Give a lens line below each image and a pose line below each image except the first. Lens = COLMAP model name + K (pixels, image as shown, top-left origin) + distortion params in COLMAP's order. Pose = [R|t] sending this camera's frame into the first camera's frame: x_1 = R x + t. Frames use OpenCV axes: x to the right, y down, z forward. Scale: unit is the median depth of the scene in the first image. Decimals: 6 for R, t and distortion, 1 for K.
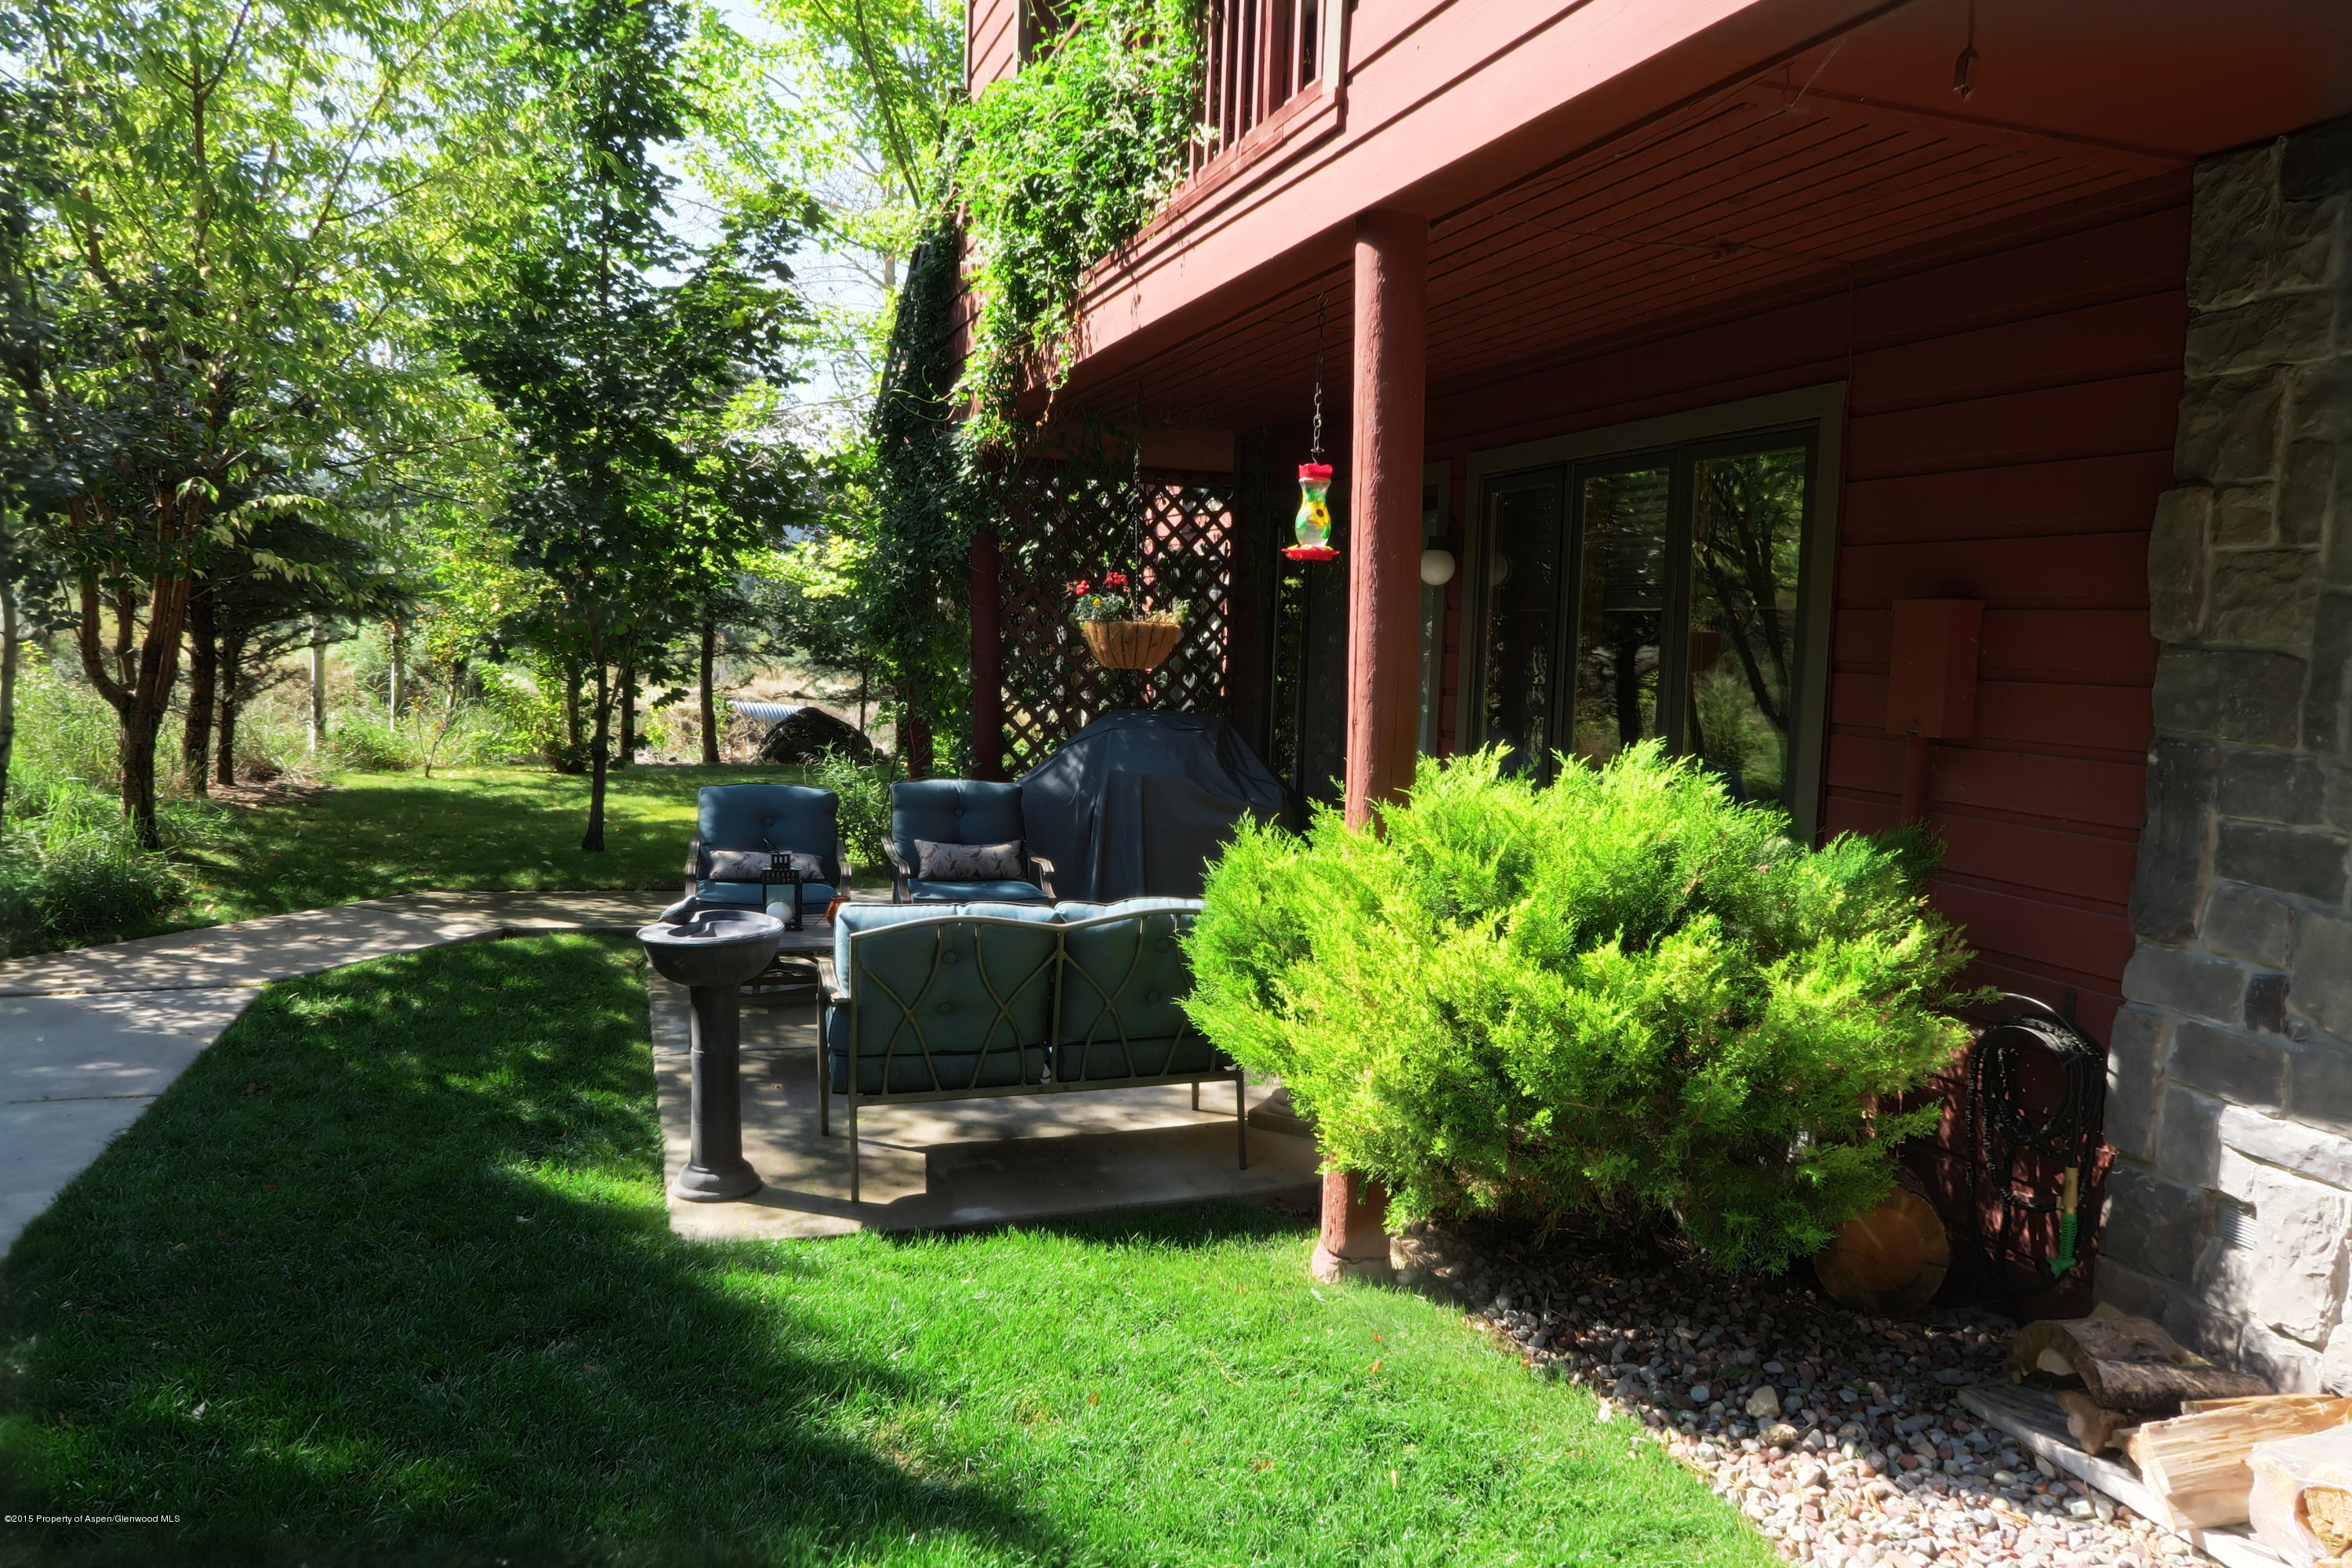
lens RADIAL K [[1620.4, 0, 1170.7], [0, 1620.4, 779.3], [0, 0, 1]] dist [-0.028138, 0.008300]
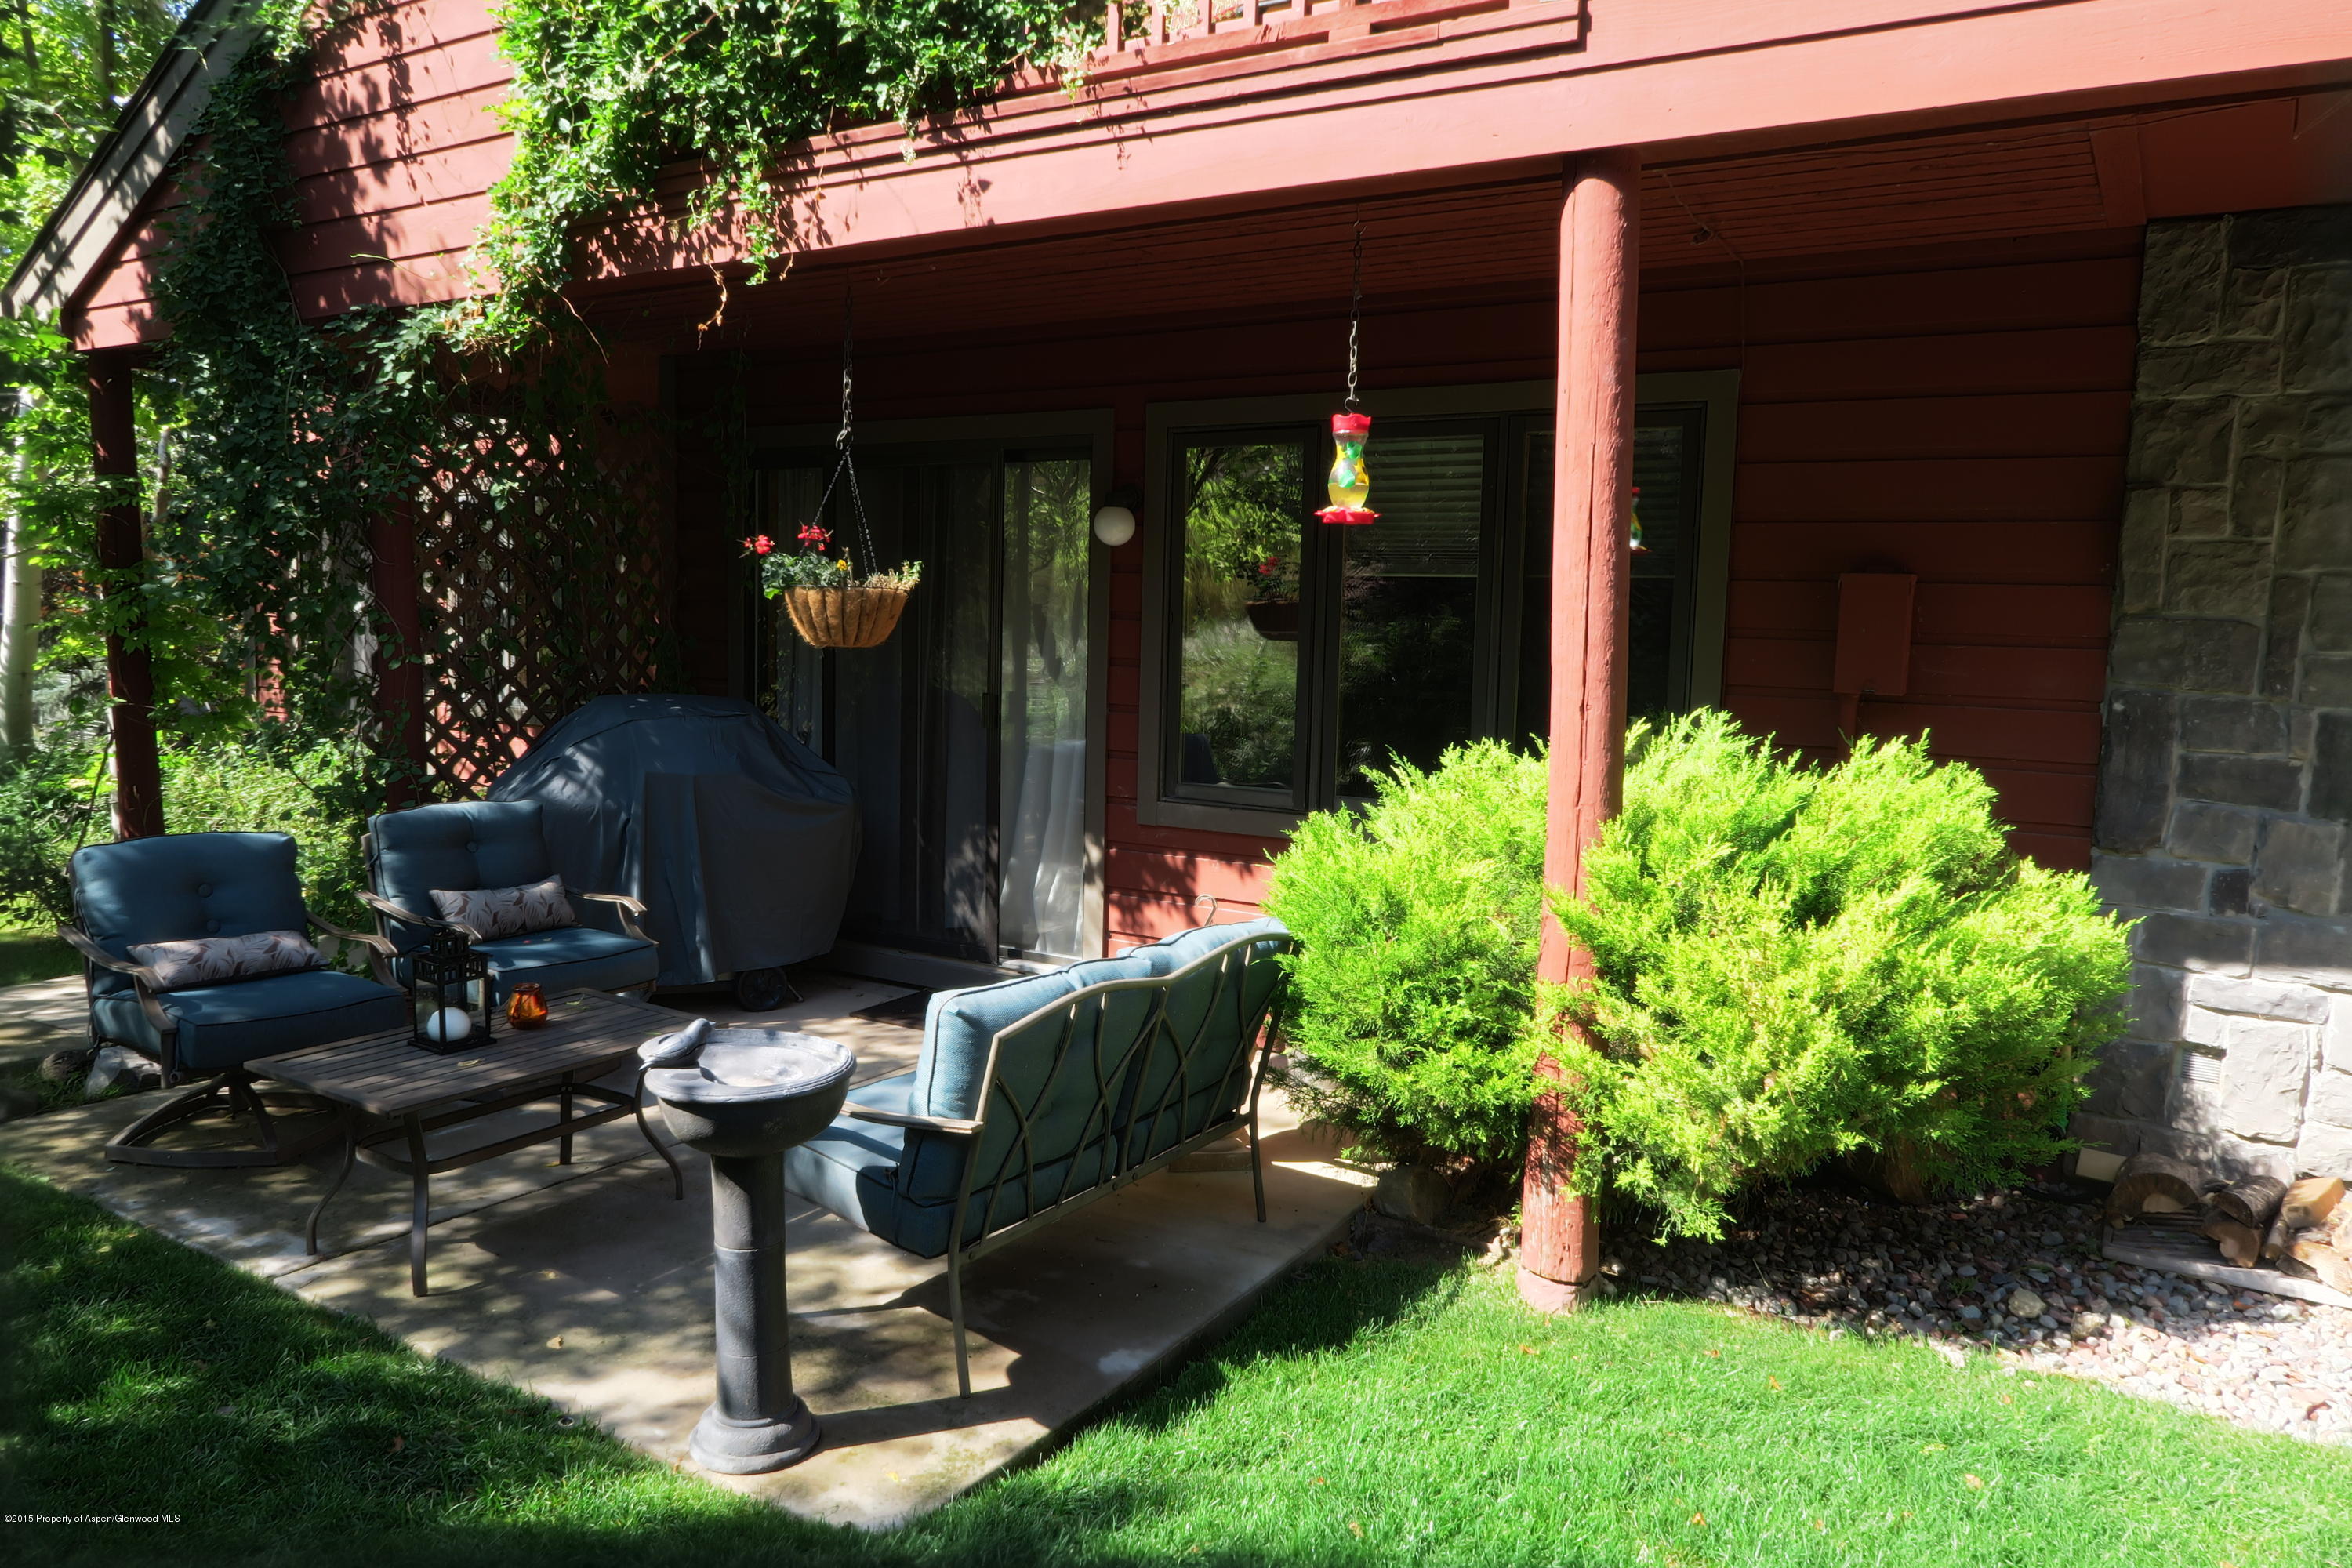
lens RADIAL K [[1620.4, 0, 1170.7], [0, 1620.4, 779.3], [0, 0, 1]] dist [-0.028138, 0.008300]
pose [[0.775295, -0.077915, 0.626775, -0.757943], [0.057777, 0.996950, 0.052465, -0.066204], [-0.628952, -0.004463, 0.777432, 0.511533]]
